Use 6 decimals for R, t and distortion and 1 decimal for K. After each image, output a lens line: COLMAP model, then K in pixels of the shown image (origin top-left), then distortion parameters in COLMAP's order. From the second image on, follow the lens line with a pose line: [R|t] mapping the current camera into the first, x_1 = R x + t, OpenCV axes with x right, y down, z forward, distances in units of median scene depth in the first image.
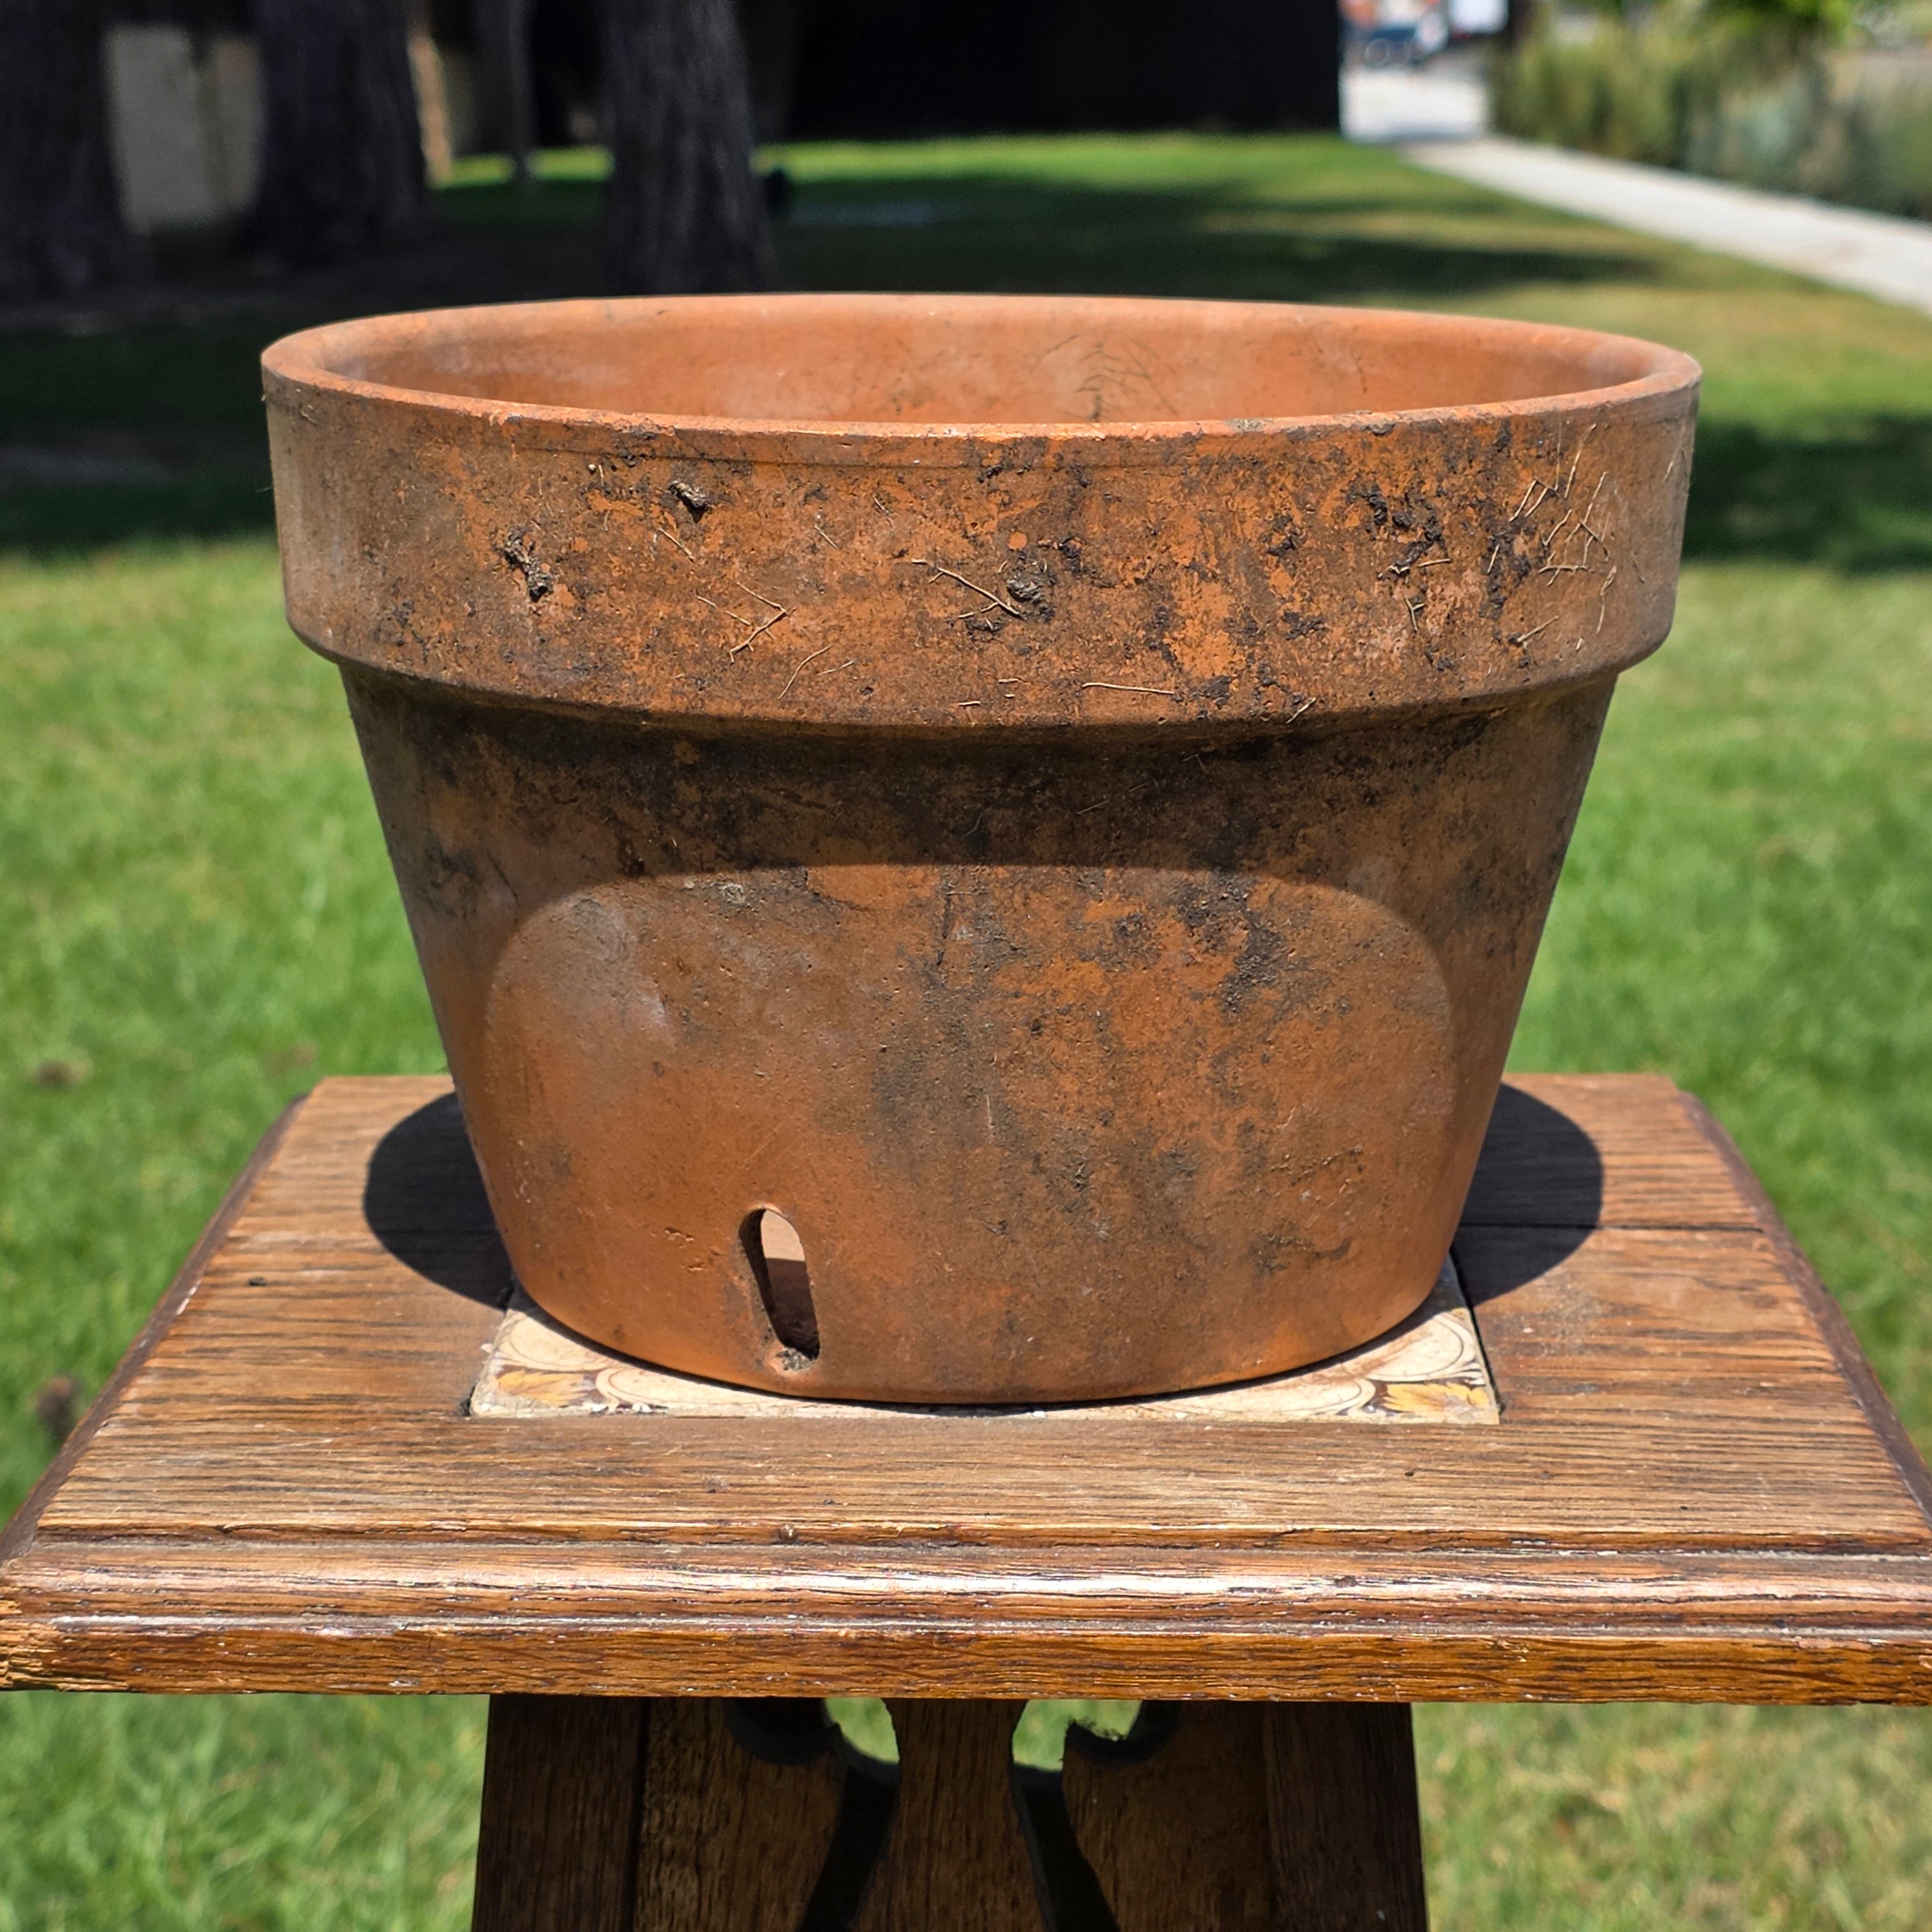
lens RADIAL K [[4783.1, 0, 1008.2], [0, 4783.1, 961.7], [0, 0, 1]] dist [0.159640, -1.163003]
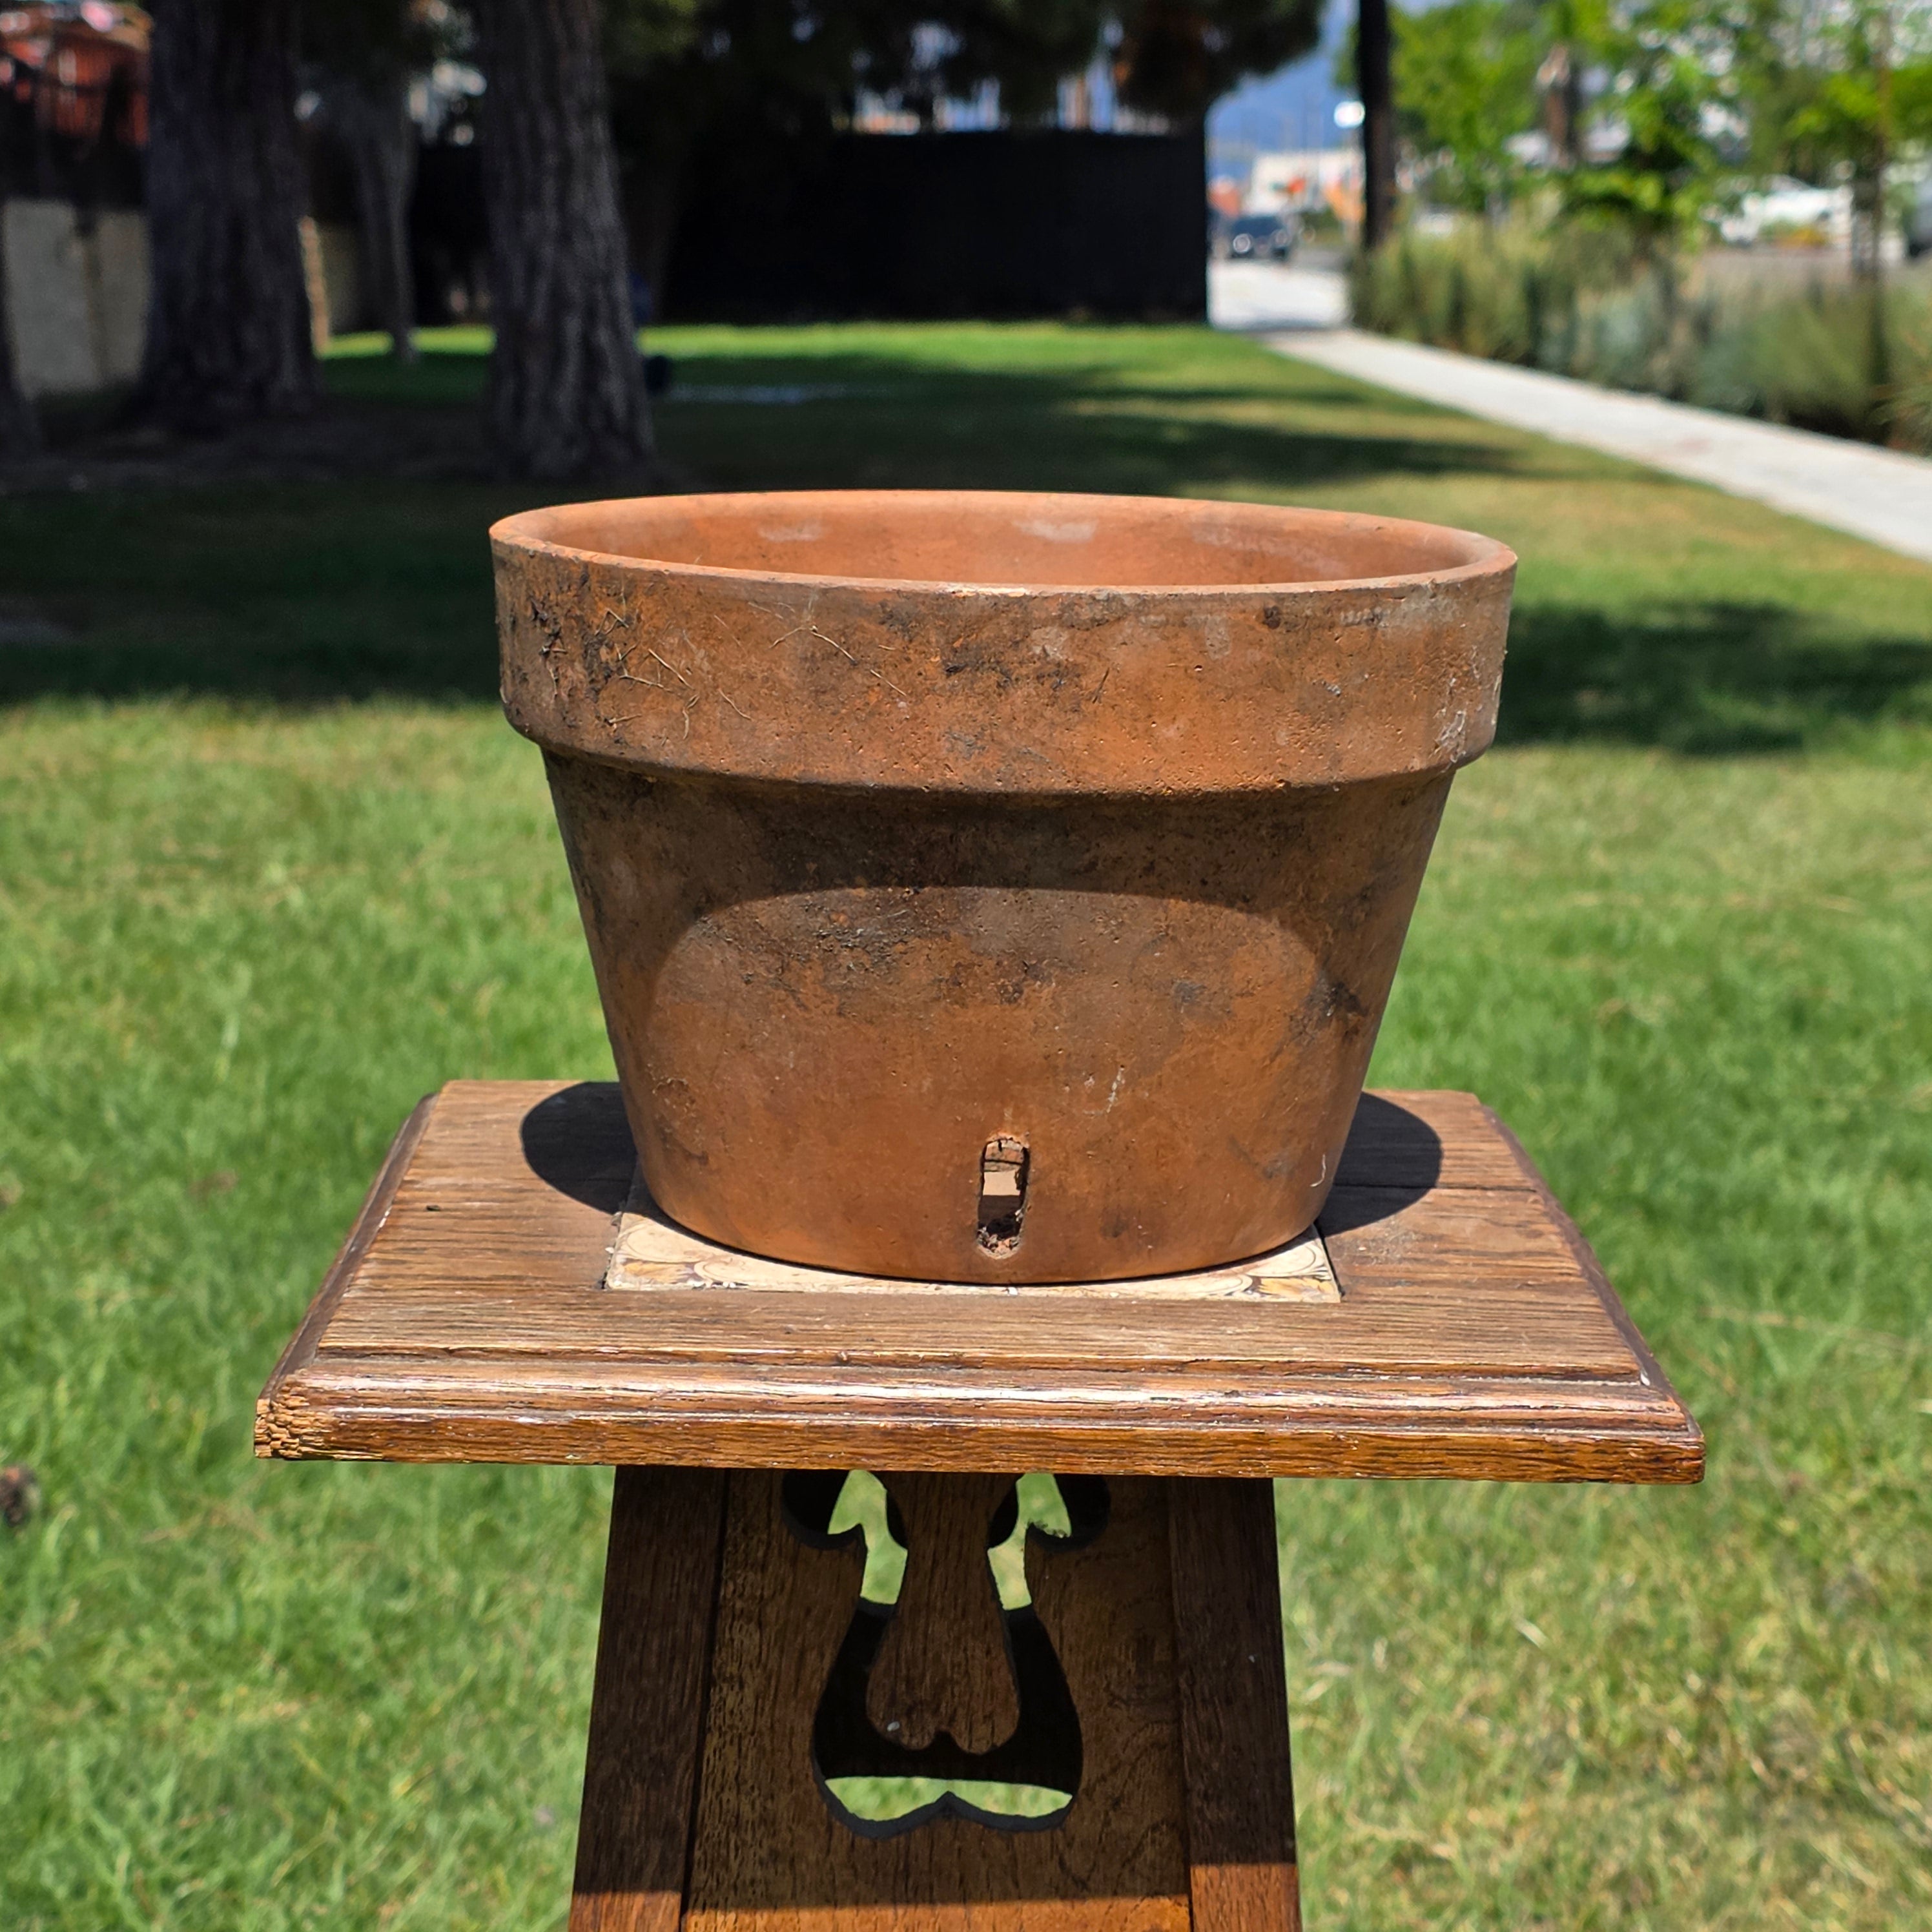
lens RADIAL K [[4816.4, 0, 966.0], [0, 4816.4, 966.0], [0, 0, 1]] dist [0.061443, 0.003402]
pose [[0.999680, 0.013244, 0.021562, -0.040247], [-0.012453, 0.999260, -0.036397, 0.052007], [-0.022028, 0.036117, 0.999105, -0.424636]]
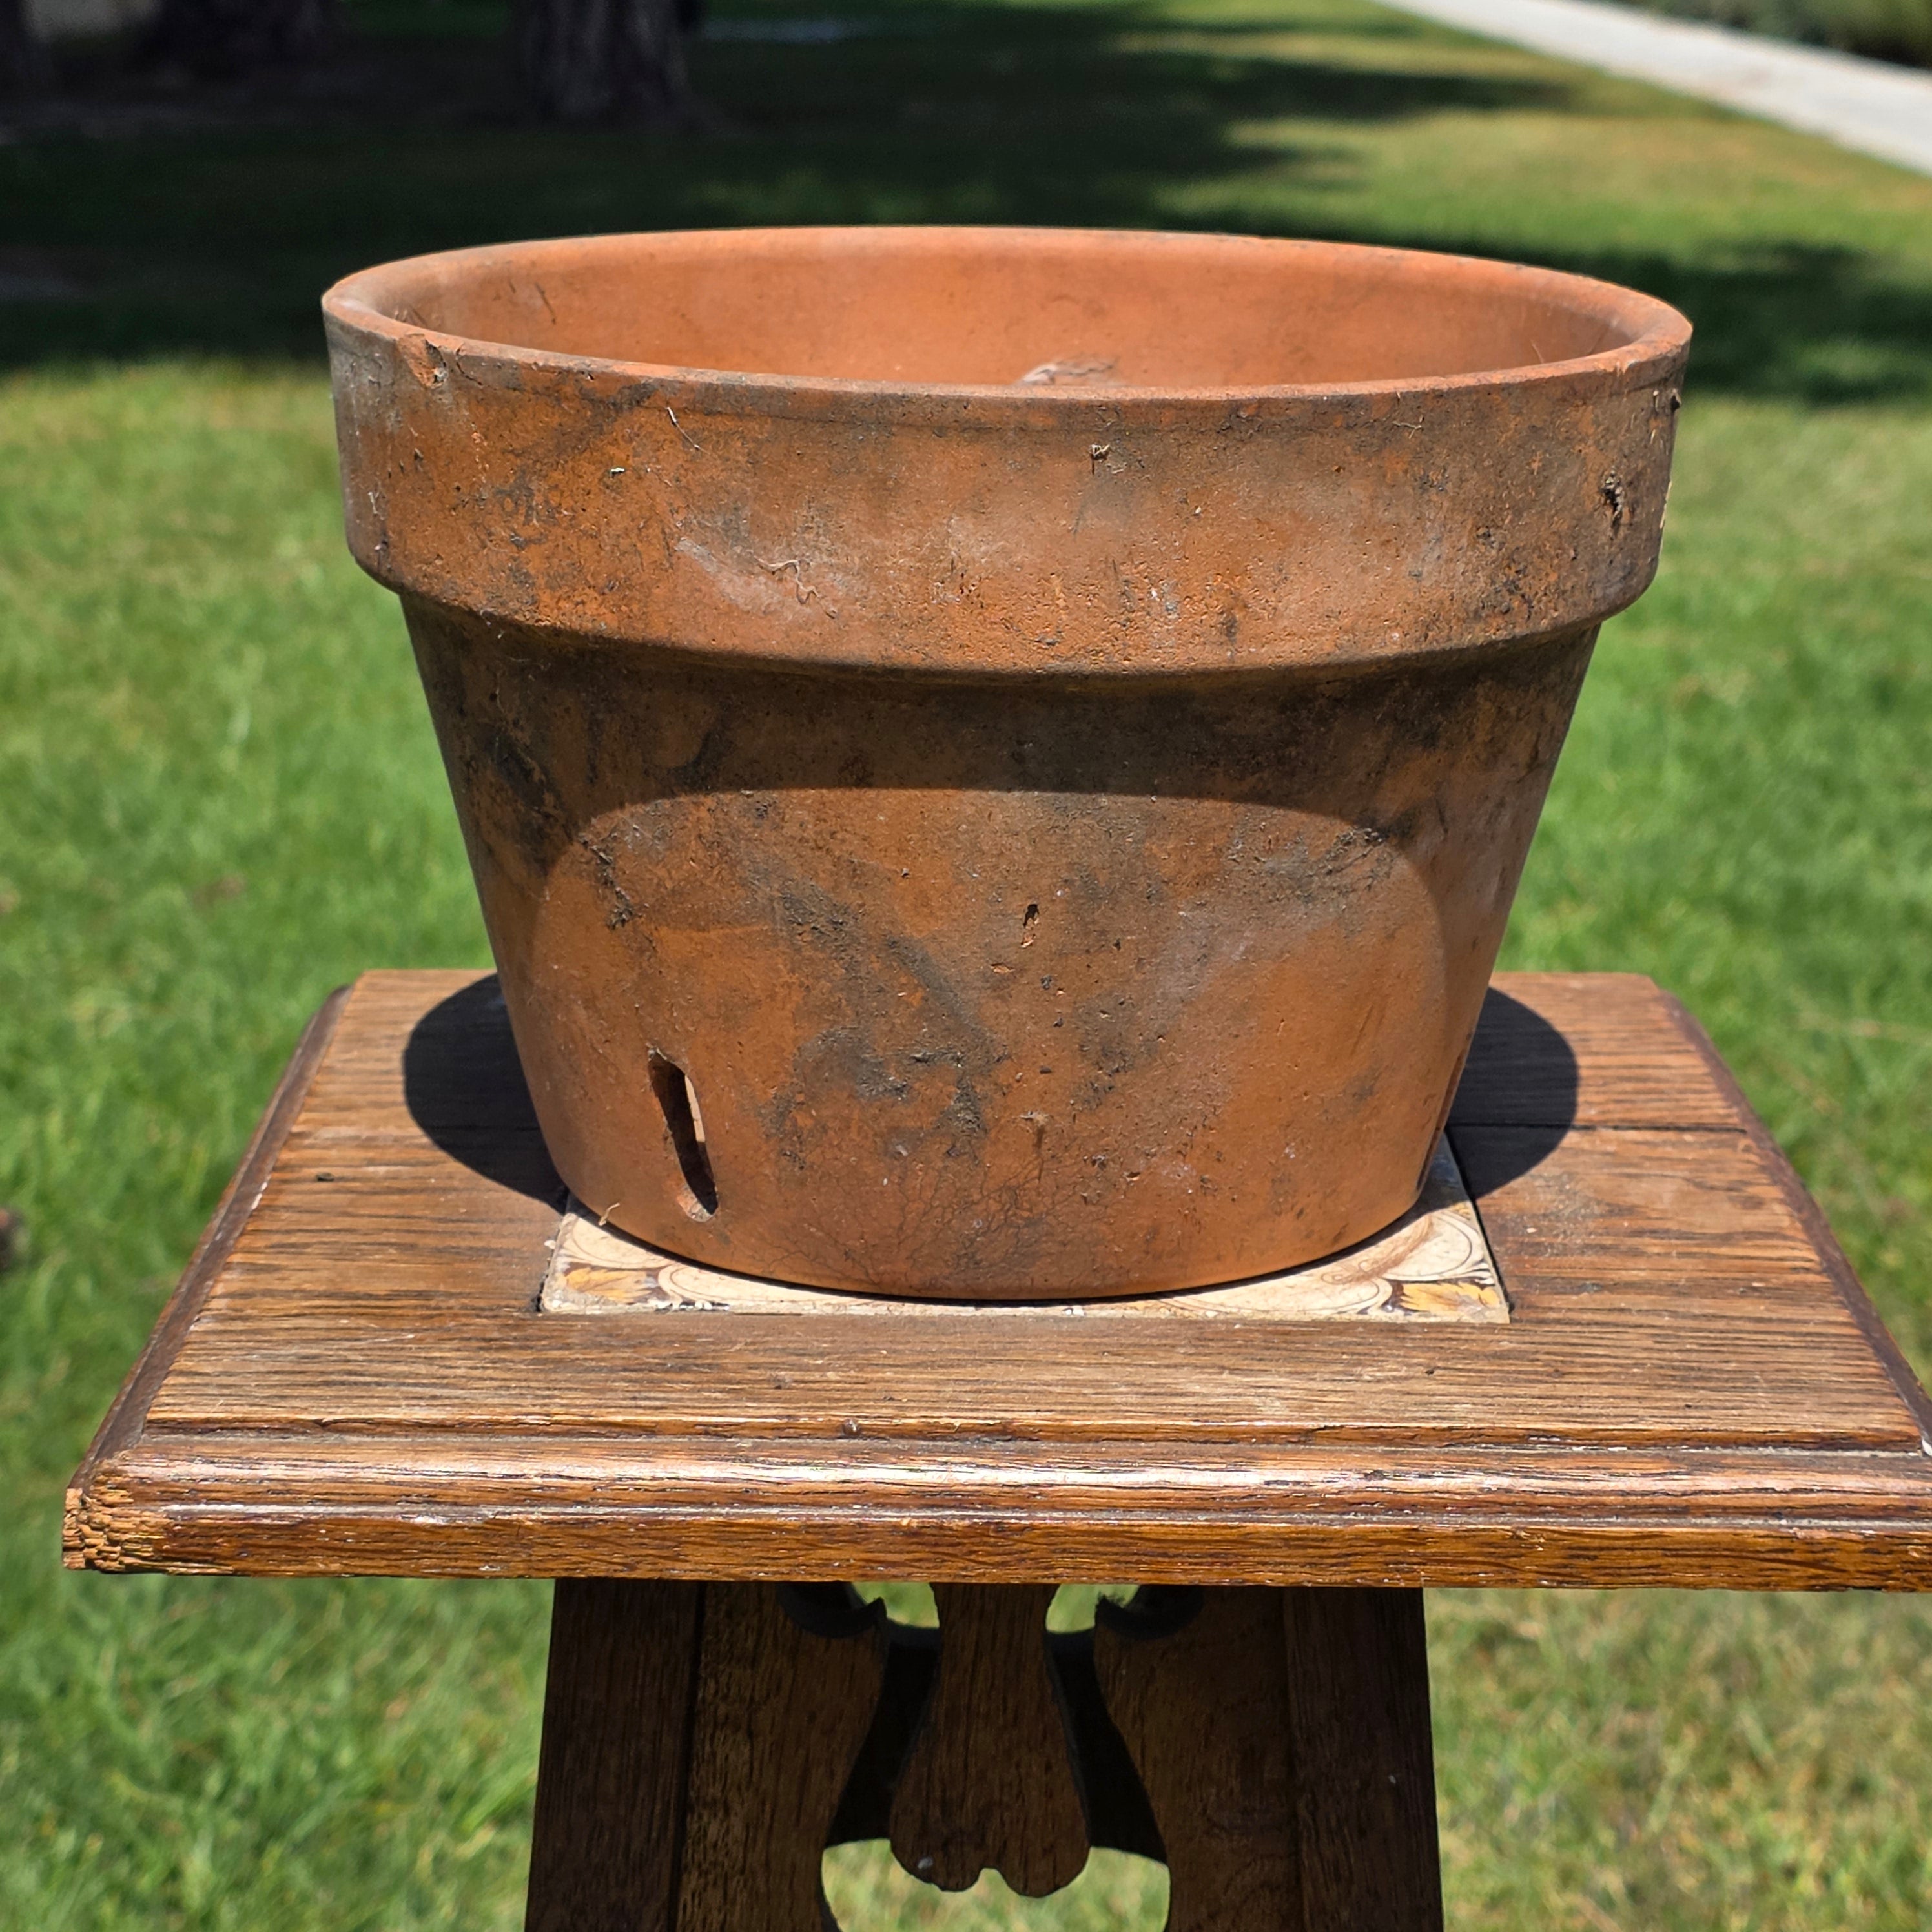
lens RADIAL K [[4783.1, 0, 1008.2], [0, 4783.1, 961.7], [0, 0, 1]] dist [0.159640, -1.163003]
pose [[0.999757, 0.004744, 0.021544, -0.033297], [-0.005561, 0.999261, 0.038036, -0.024355], [-0.021348, -0.038146, 0.999044, -0.059870]]
